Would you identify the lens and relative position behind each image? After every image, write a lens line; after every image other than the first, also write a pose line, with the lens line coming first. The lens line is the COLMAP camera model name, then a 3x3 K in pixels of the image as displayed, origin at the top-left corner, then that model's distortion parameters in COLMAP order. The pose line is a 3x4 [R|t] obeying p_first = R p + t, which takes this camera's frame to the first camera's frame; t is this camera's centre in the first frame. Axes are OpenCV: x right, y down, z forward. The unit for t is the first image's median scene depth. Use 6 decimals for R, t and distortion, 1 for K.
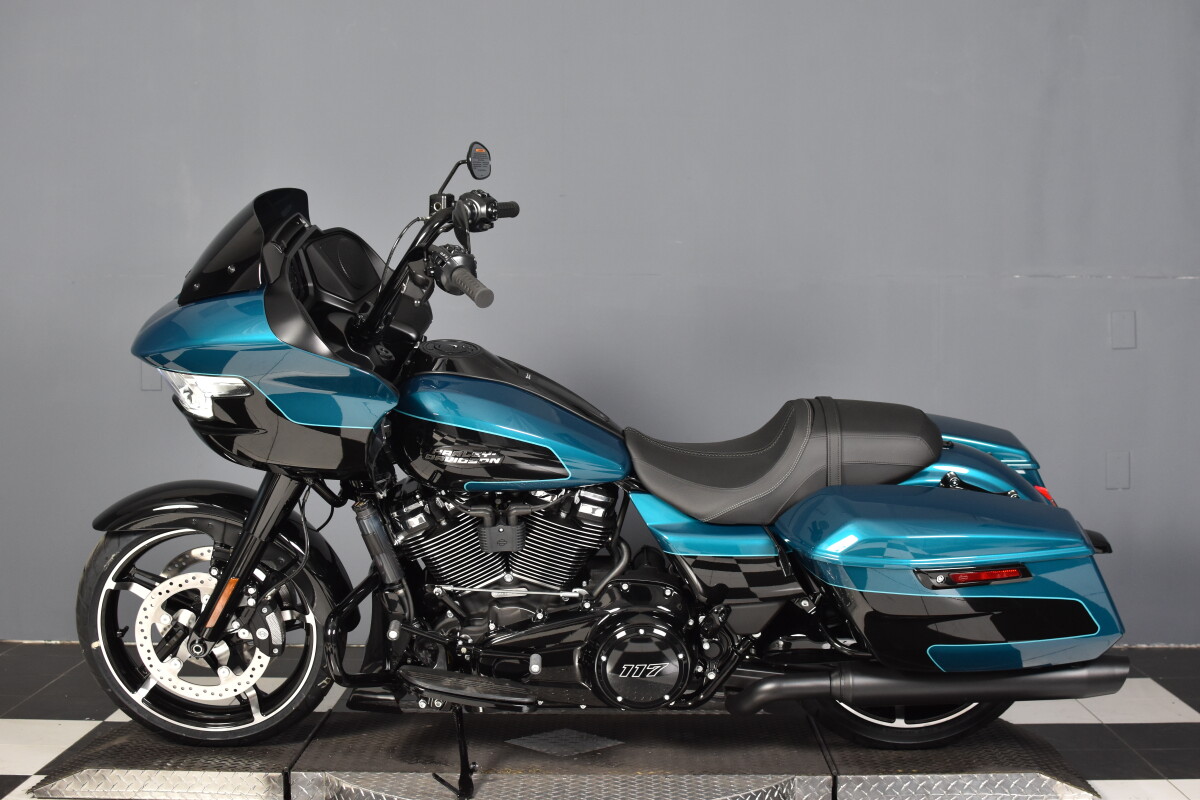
lens RADIAL K [[1848.7, 0, 600.2], [0, 1848.7, 399.4], [0, 0, 1]] dist [-0.150239, 0.000000]
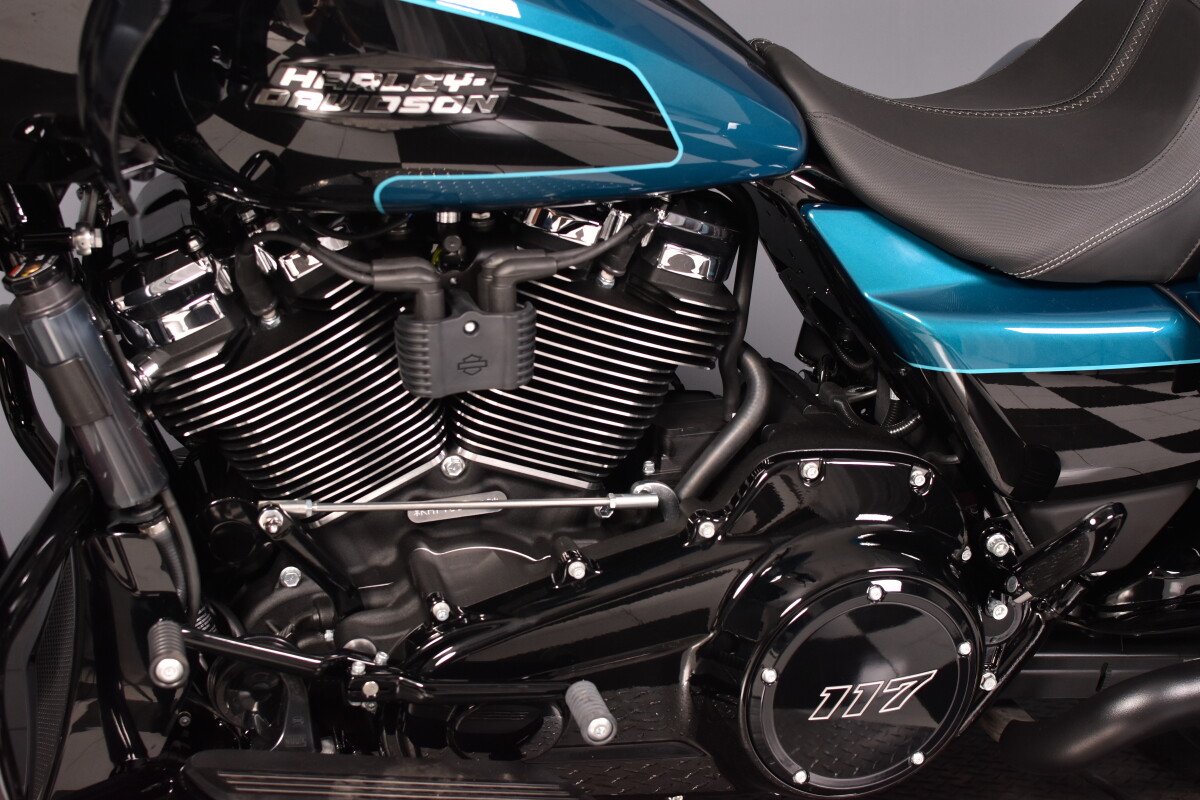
lens RADIAL K [[1848.7, 0, 599.3], [0, 1848.7, 403.8], [0, 0, 1]] dist [-0.150239, 0.000000]
pose [[0.963636, -0.057393, 0.260982, -0.116744], [0.035639, 0.995541, 0.087340, 0.054939], [-0.264831, -0.074862, 0.961384, 0.656237]]
